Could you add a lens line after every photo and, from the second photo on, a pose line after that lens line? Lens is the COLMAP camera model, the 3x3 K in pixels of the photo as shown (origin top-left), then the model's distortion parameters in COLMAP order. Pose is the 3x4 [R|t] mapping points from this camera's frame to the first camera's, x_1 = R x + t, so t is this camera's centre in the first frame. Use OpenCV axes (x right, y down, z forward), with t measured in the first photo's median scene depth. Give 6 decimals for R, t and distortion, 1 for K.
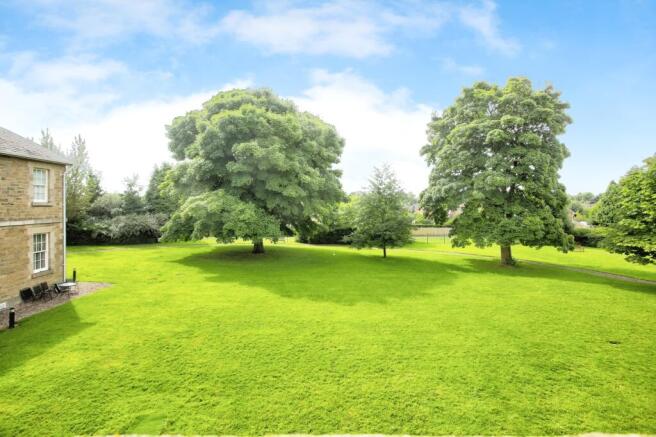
lens RADIAL K [[346.2, 0, 328.0], [0, 346.2, 218.5], [0, 0, 1]] dist [-0.046804, 0.056453]
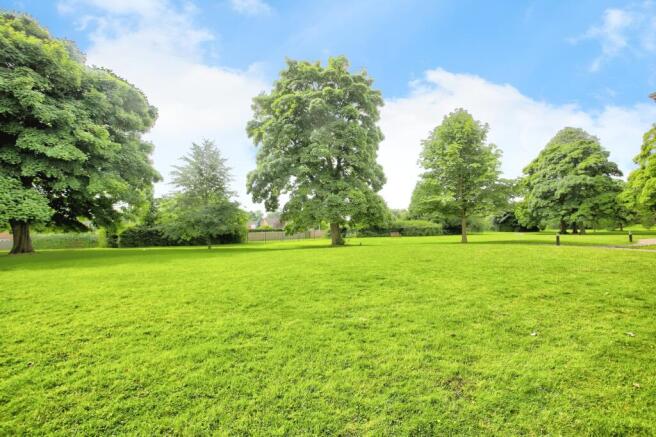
lens RADIAL K [[332.5, 0, 328.0], [0, 332.5, 218.5], [0, 0, 1]] dist [0.001997, 0.001182]
pose [[0.912145, -0.006077, 0.409822, 0.114472], [0.042607, 0.995879, -0.080064, 0.139115], [-0.407647, 0.090491, 0.908645, 0.146999]]
